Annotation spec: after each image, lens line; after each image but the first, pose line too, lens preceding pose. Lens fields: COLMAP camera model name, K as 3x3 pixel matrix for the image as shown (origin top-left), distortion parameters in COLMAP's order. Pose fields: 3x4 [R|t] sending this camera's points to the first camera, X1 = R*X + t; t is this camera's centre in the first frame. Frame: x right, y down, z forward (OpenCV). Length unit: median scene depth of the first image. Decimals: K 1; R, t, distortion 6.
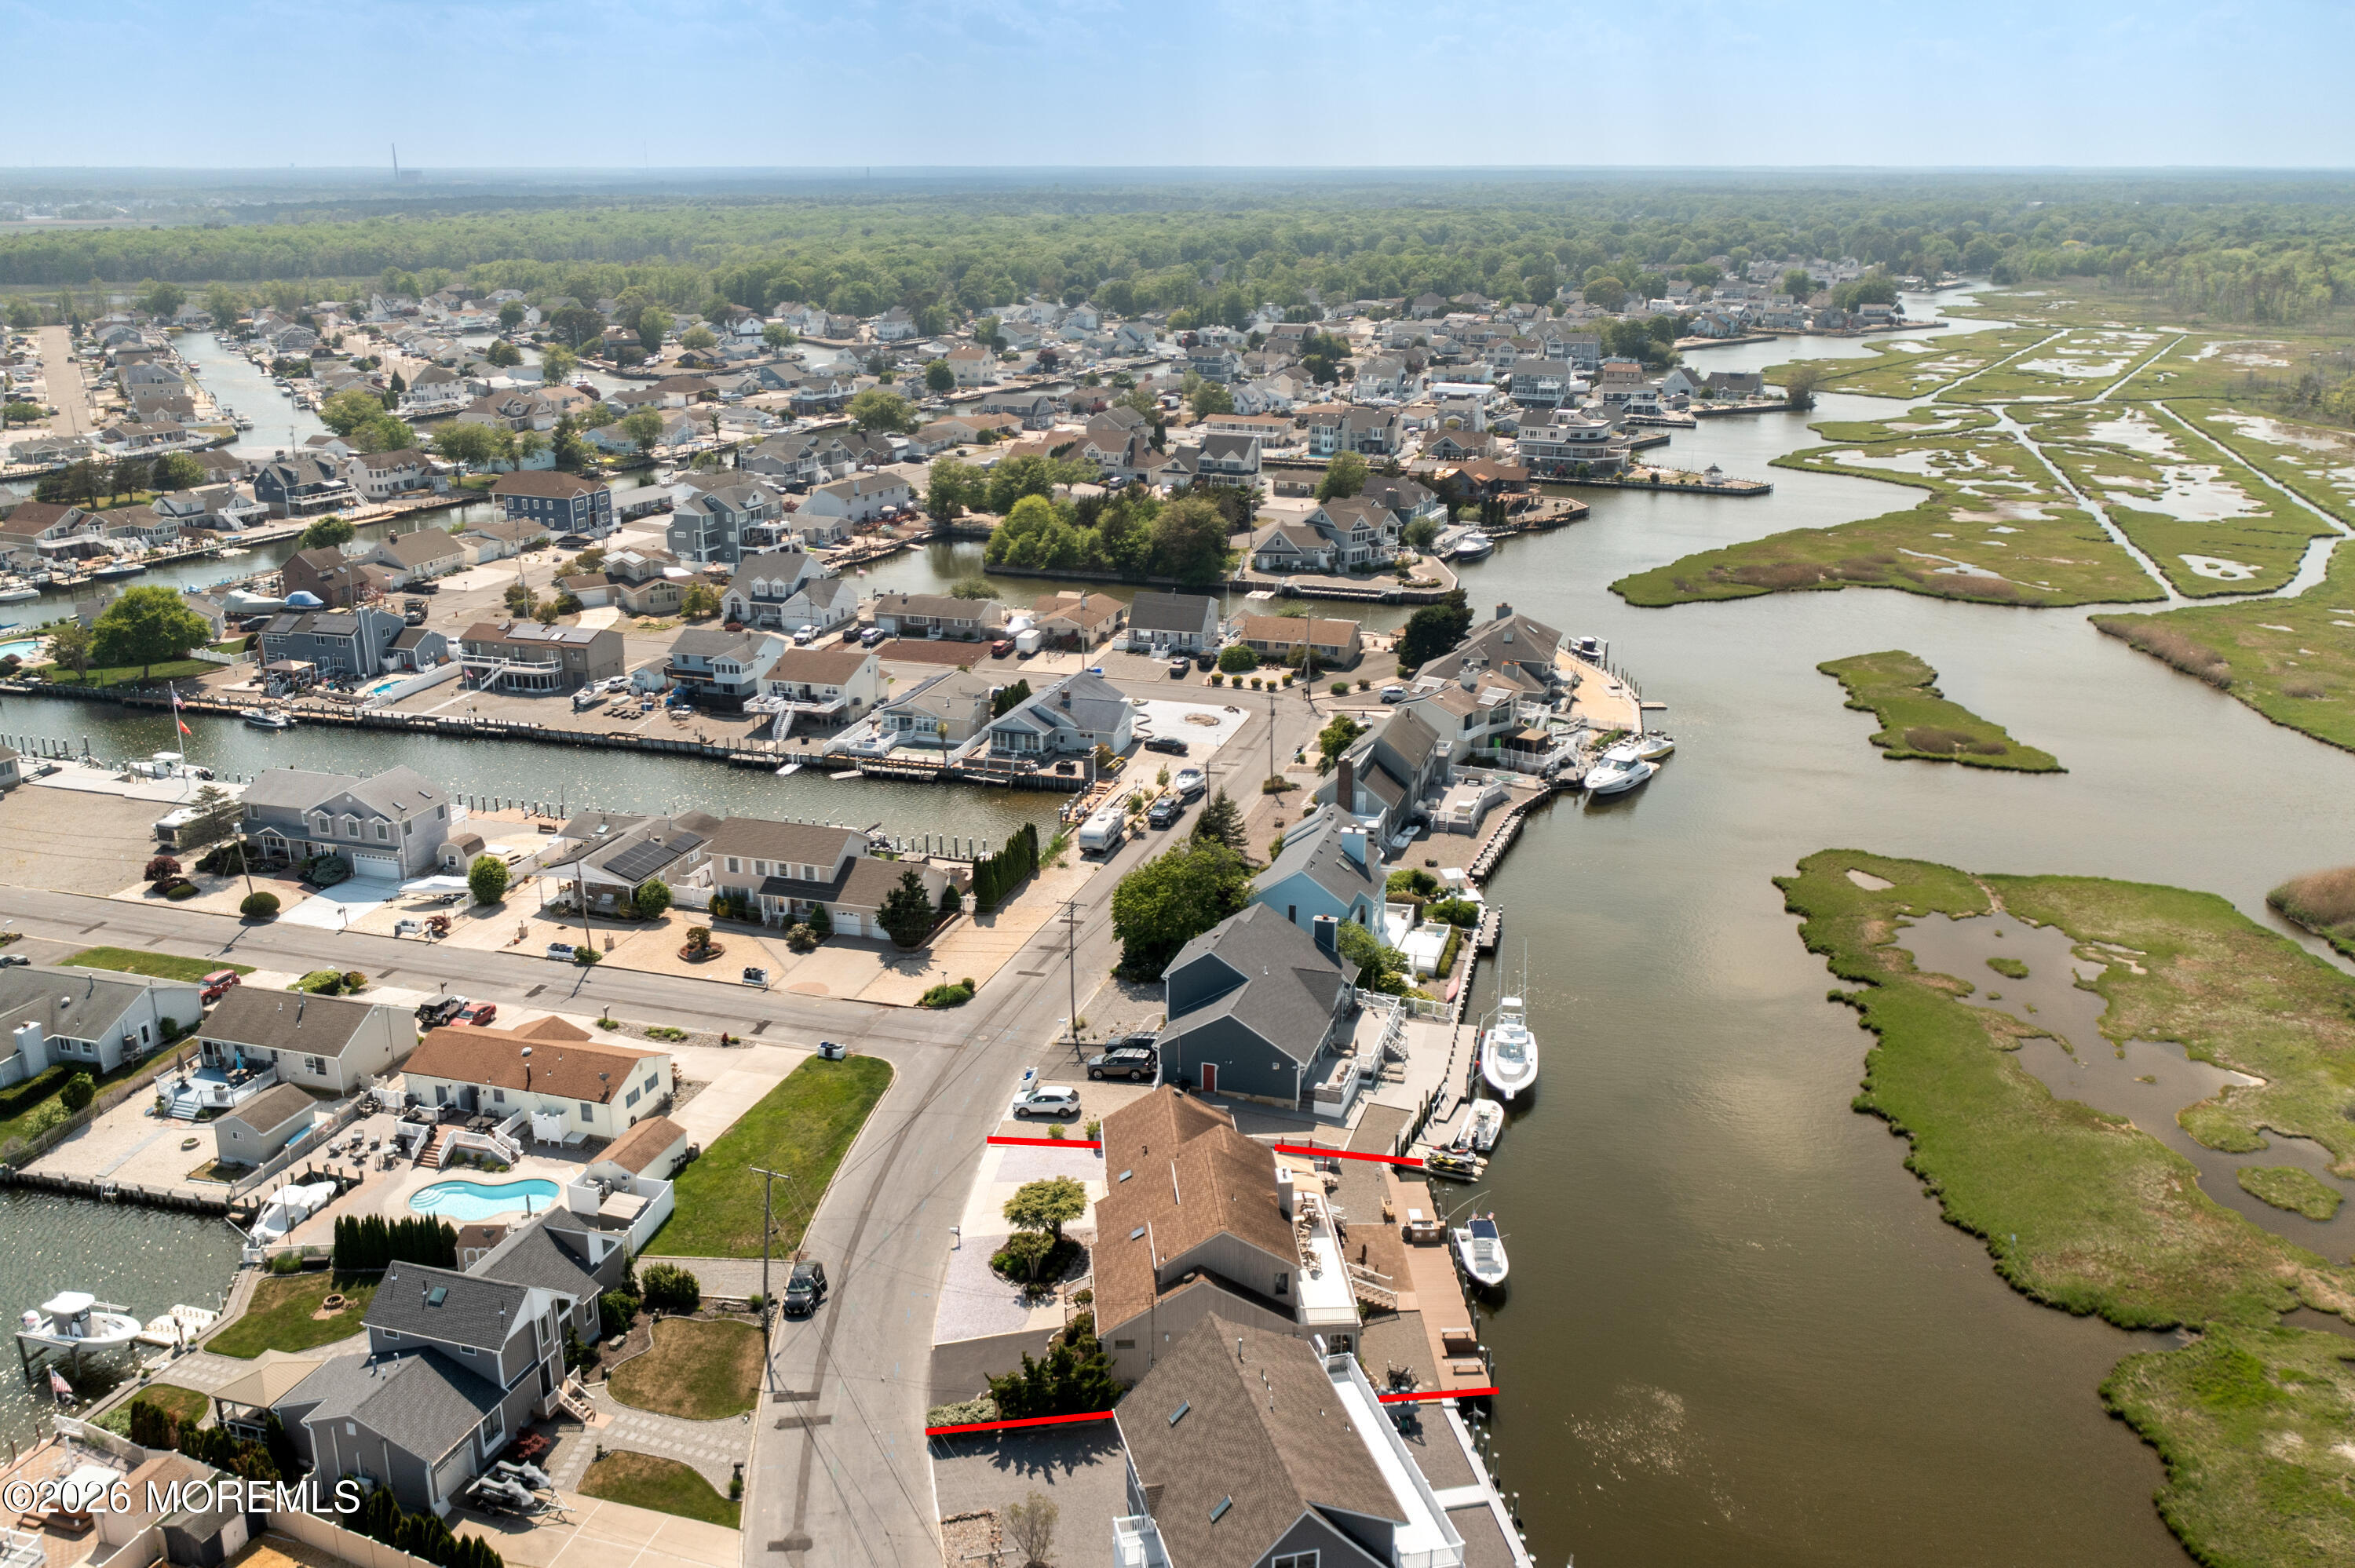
lens RADIAL K [[1958.1, 0, 1177.5], [0, 1958.1, 784.0], [0, 0, 1]] dist [-0.000137, 0.005062]
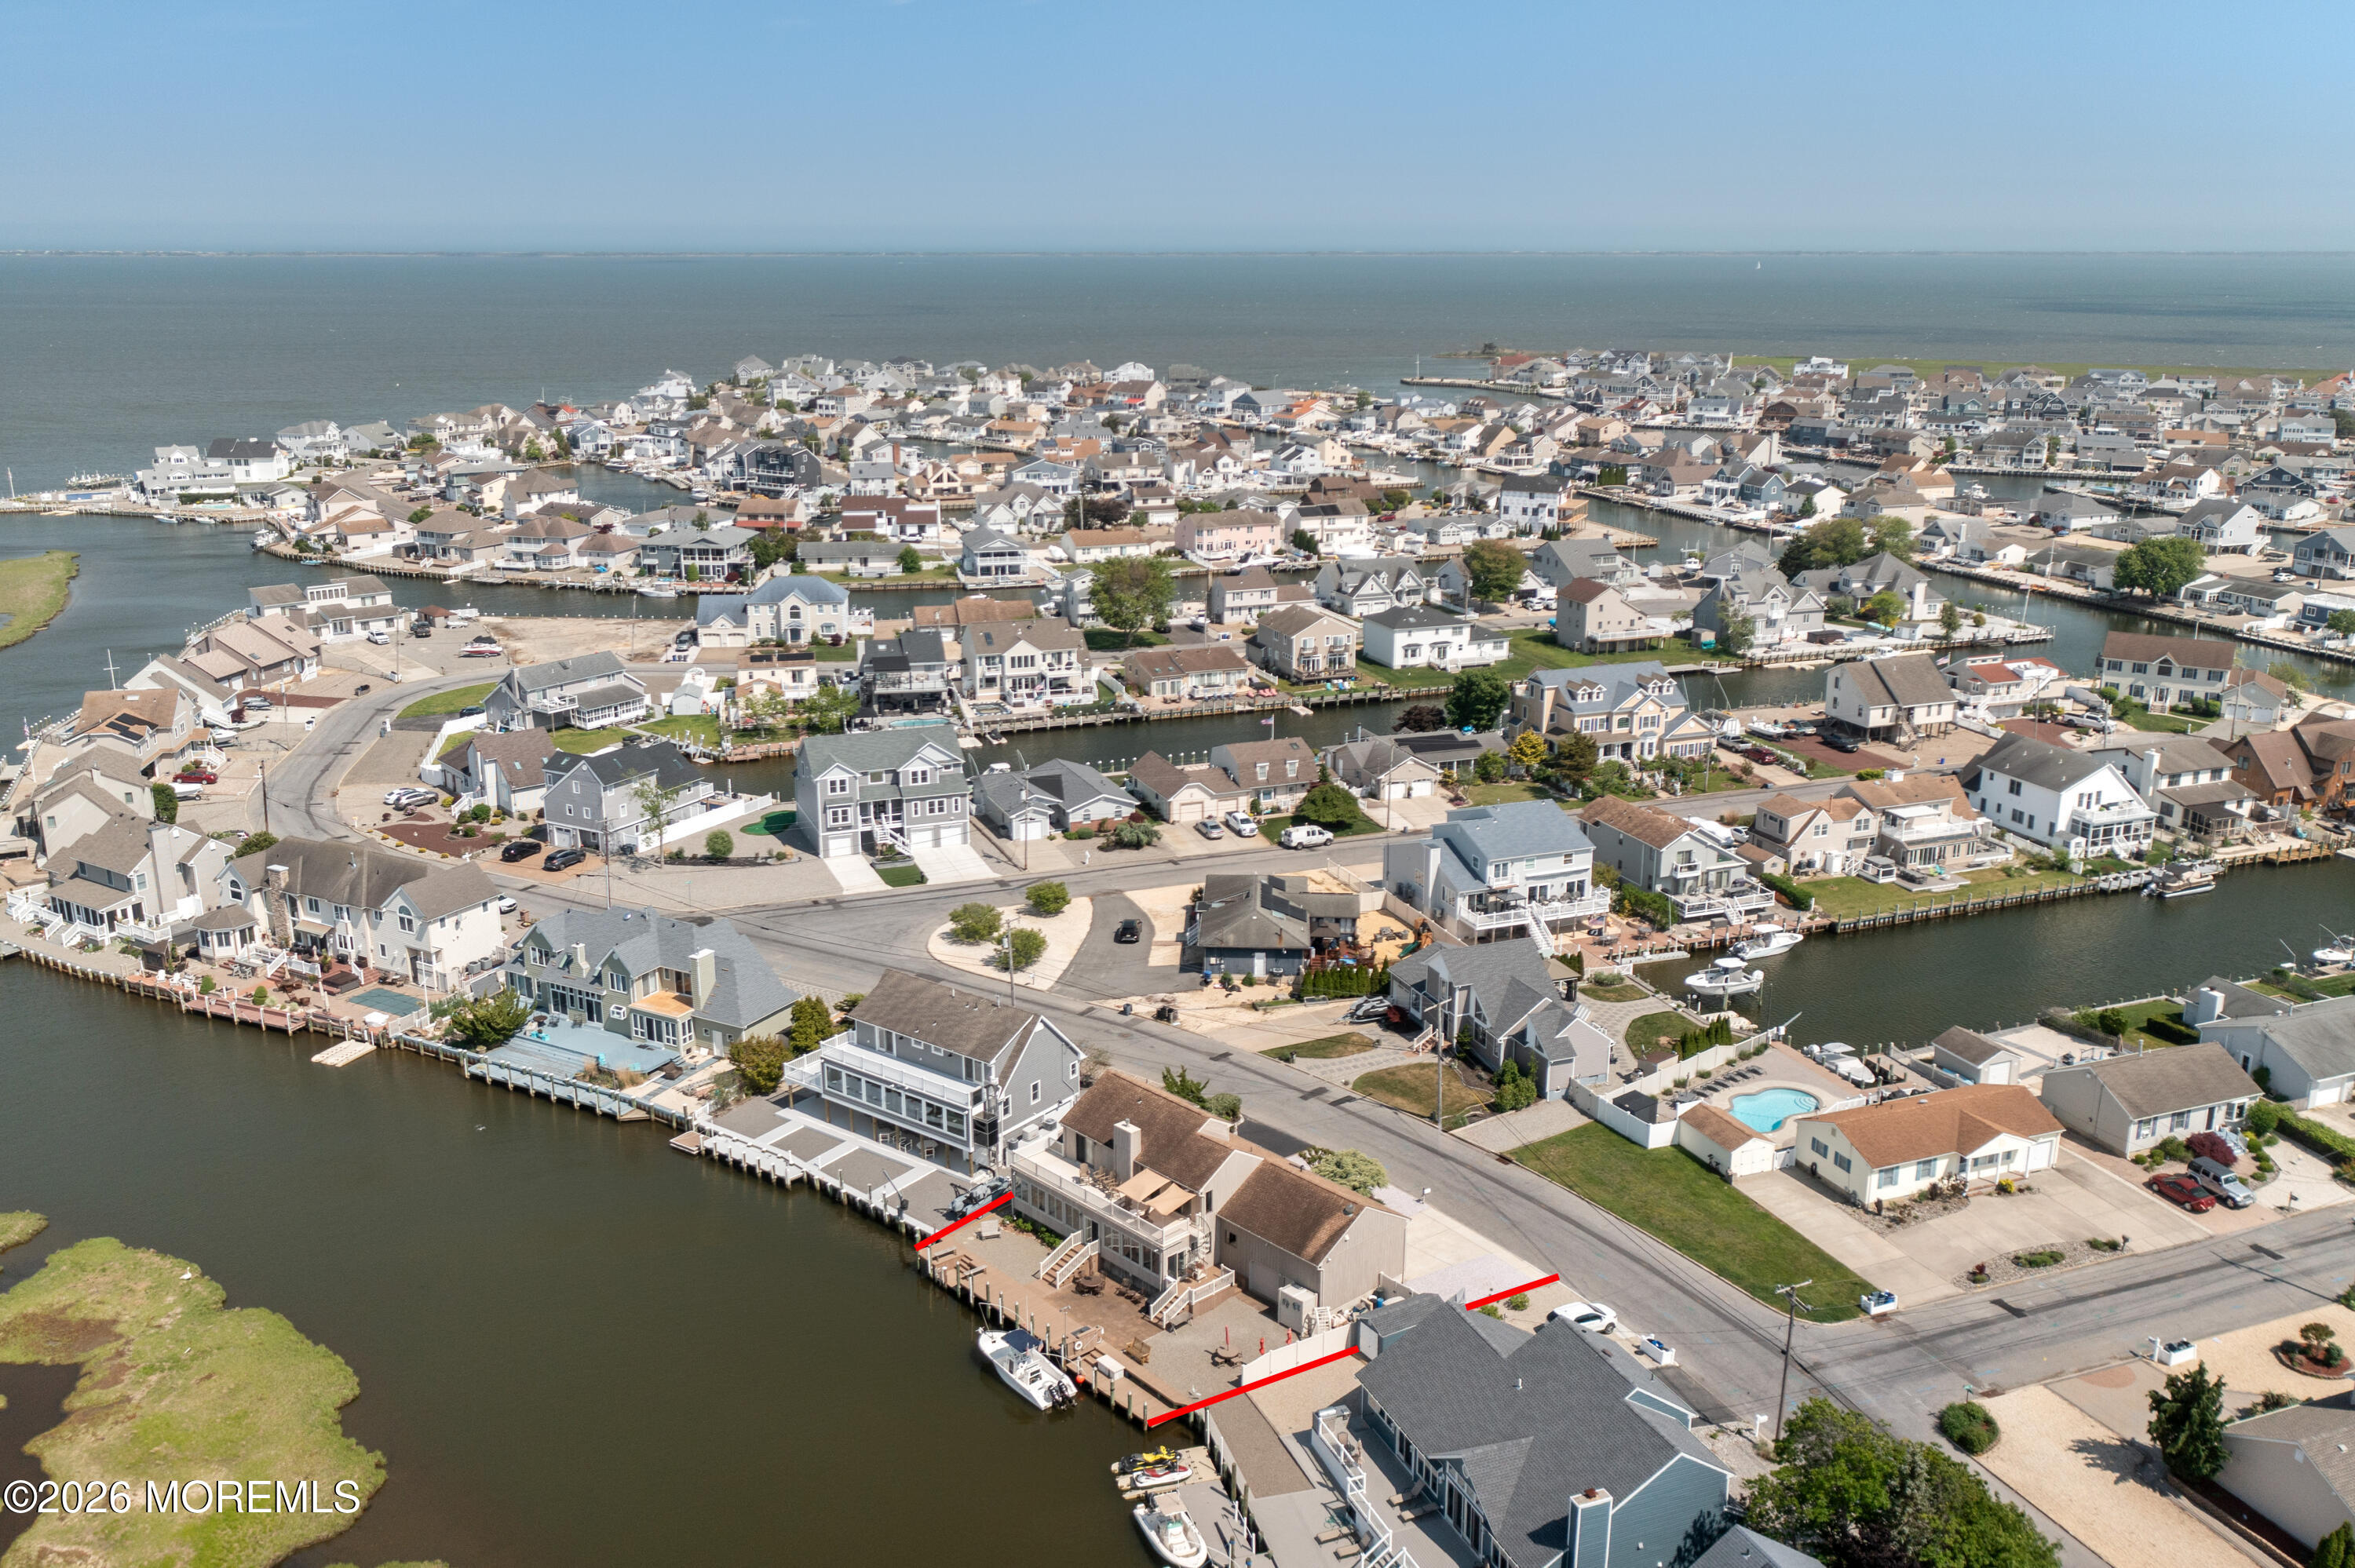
lens RADIAL K [[1958.1, 0, 1177.5], [0, 1958.1, 784.0], [0, 0, 1]] dist [-0.000137, 0.005062]
pose [[-0.780984, 0.165572, -0.602205, 0.419598], [-0.192599, 0.853379, 0.484406, -0.321576], [0.594113, 0.494297, -0.634587, 1.013068]]
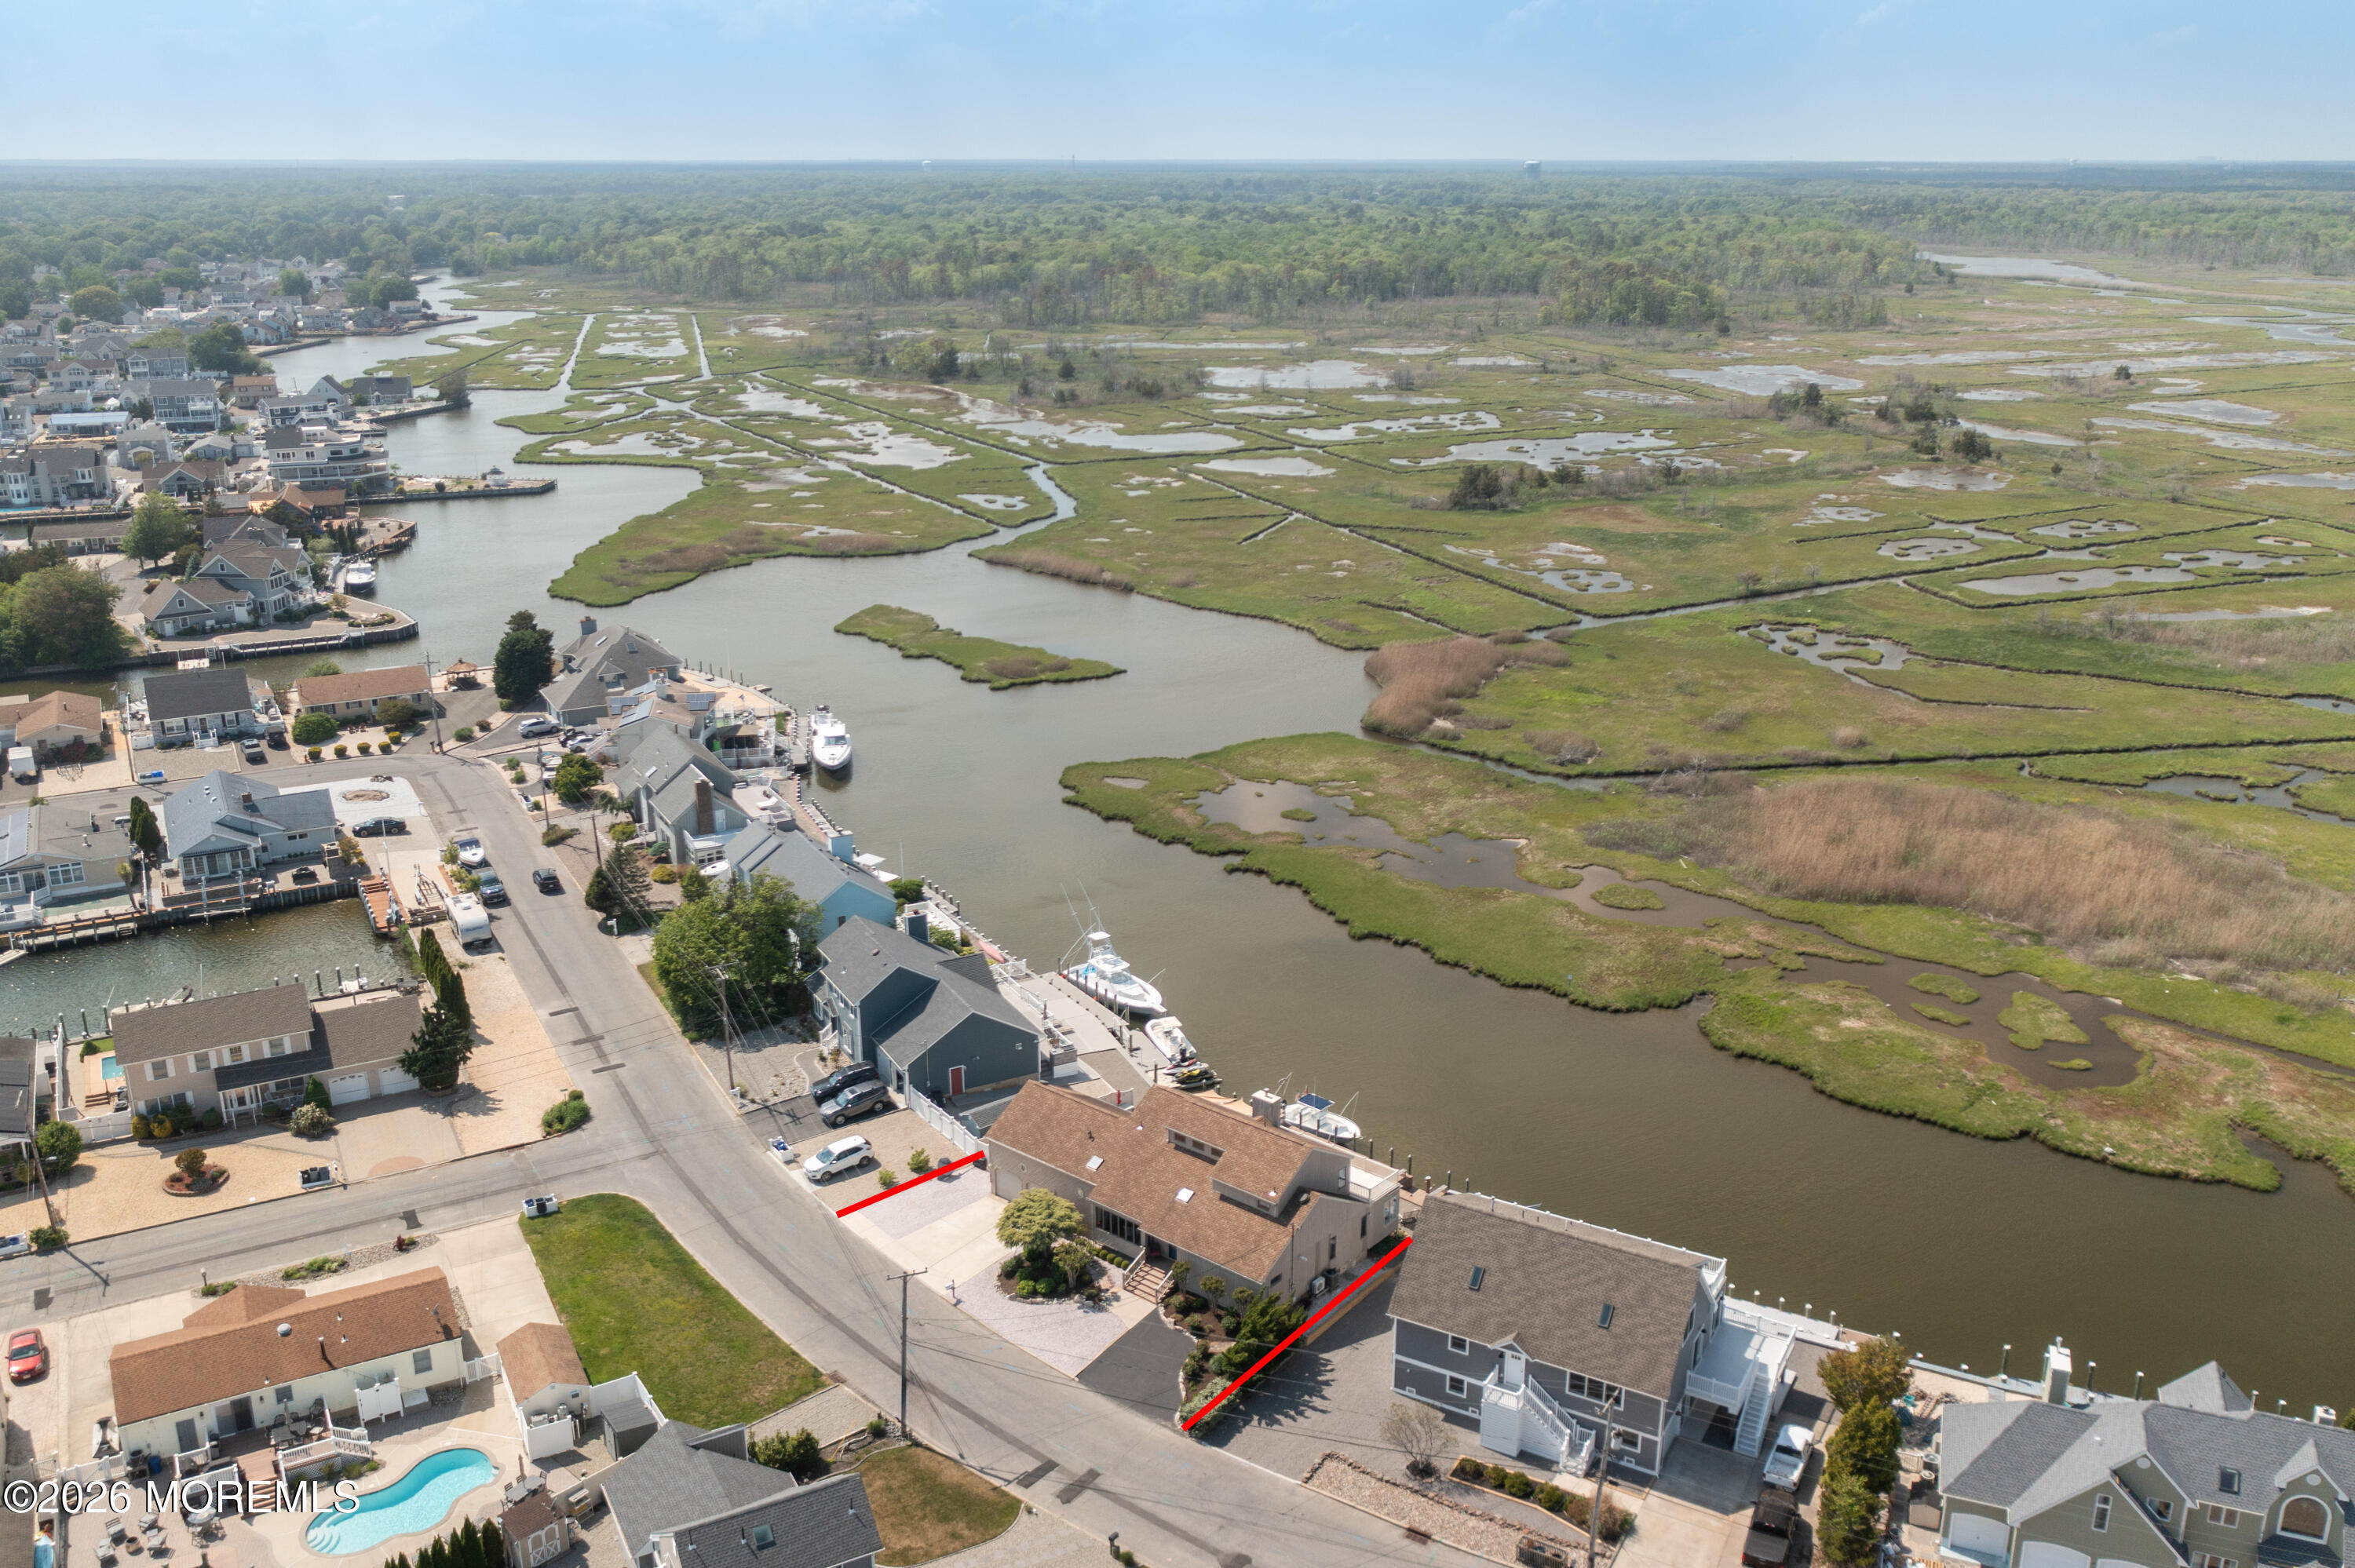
lens RADIAL K [[1933.1, 0, 1175.7], [0, 1933.1, 820.4], [0, 0, 1]] dist [0.003632, 0.003271]
pose [[0.700968, -0.232236, 0.674322, -0.419177], [0.216576, 0.970163, 0.108989, -0.049205], [-0.679514, 0.069644, 0.730350, 0.145437]]
